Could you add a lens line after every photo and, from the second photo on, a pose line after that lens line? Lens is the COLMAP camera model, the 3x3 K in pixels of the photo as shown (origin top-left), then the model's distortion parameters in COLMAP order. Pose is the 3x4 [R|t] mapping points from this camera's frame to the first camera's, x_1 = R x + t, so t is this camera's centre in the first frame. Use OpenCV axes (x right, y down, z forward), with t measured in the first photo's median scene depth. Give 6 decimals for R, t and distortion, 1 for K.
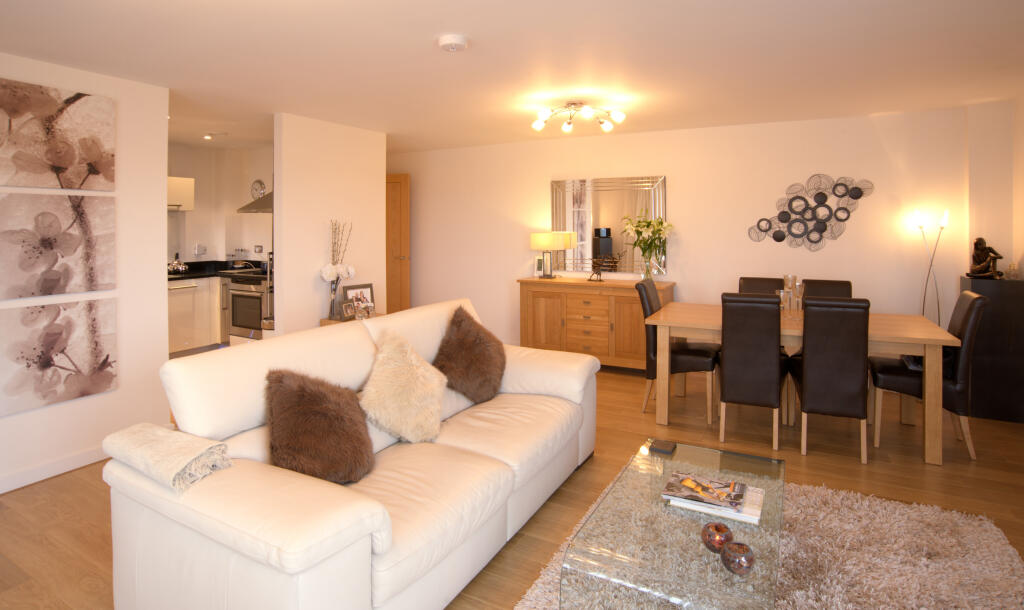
lens RADIAL K [[567.9, 0, 482.4], [0, 567.9, 227.9], [0, 0, 1]] dist [-0.003922, -0.000423]
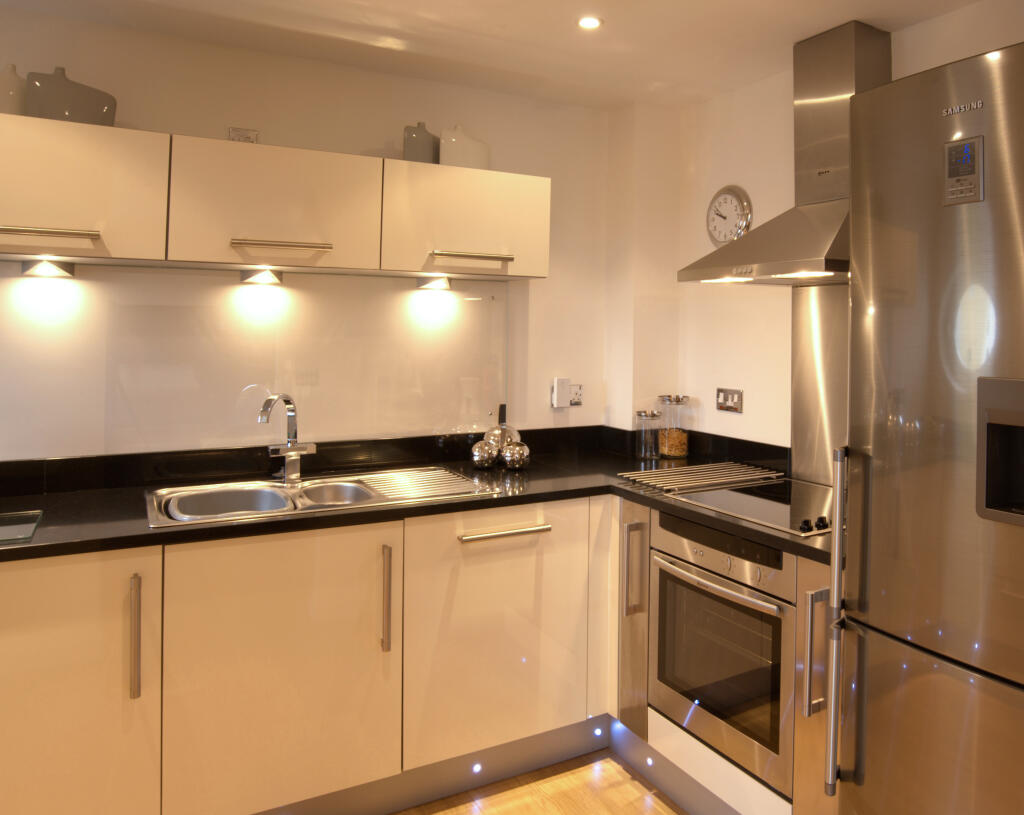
lens RADIAL K [[758.0, 0, 512.1], [0, 758.0, 313.5], [0, 0, 1]] dist [-0.066586, 0.005376]
pose [[0.856045, 0.008798, -0.516826, -0.302281], [-0.023166, 0.999503, -0.021357, 0.000067], [0.516382, 0.030255, 0.855824, 0.617511]]
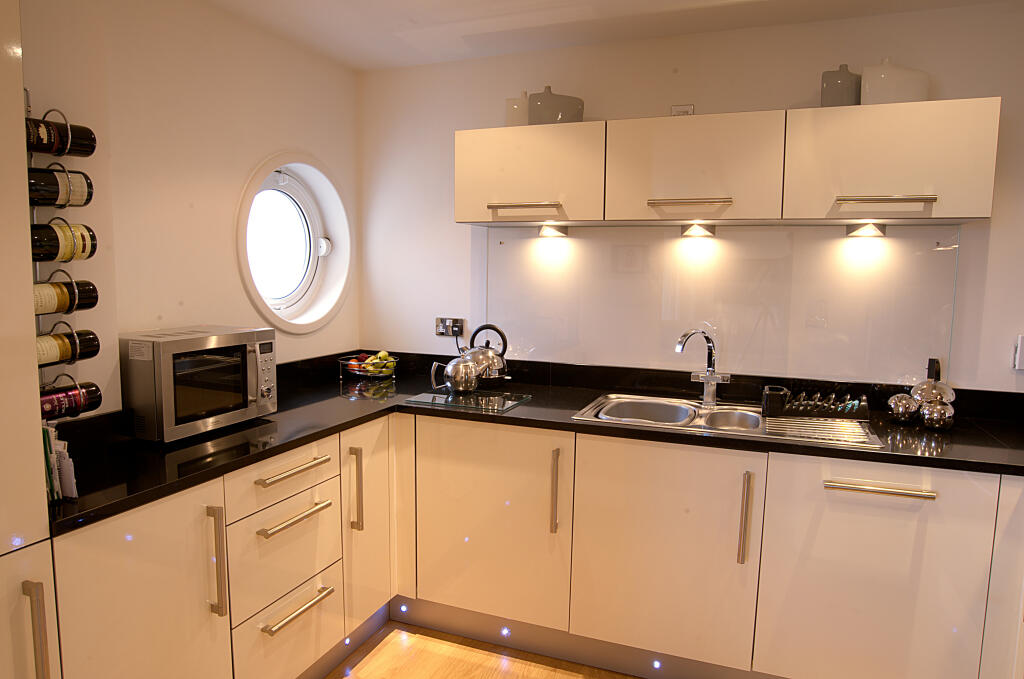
lens RADIAL K [[636.4, 0, 512.0], [0, 636.4, 339.5], [0, 0, 1]] dist [-0.064295, 0.001127]
pose [[0.147732, 0.119994, -0.981721, -0.242137], [-0.021386, 0.992768, 0.118126, -0.001143], [0.988796, 0.003544, 0.149230, 0.717833]]
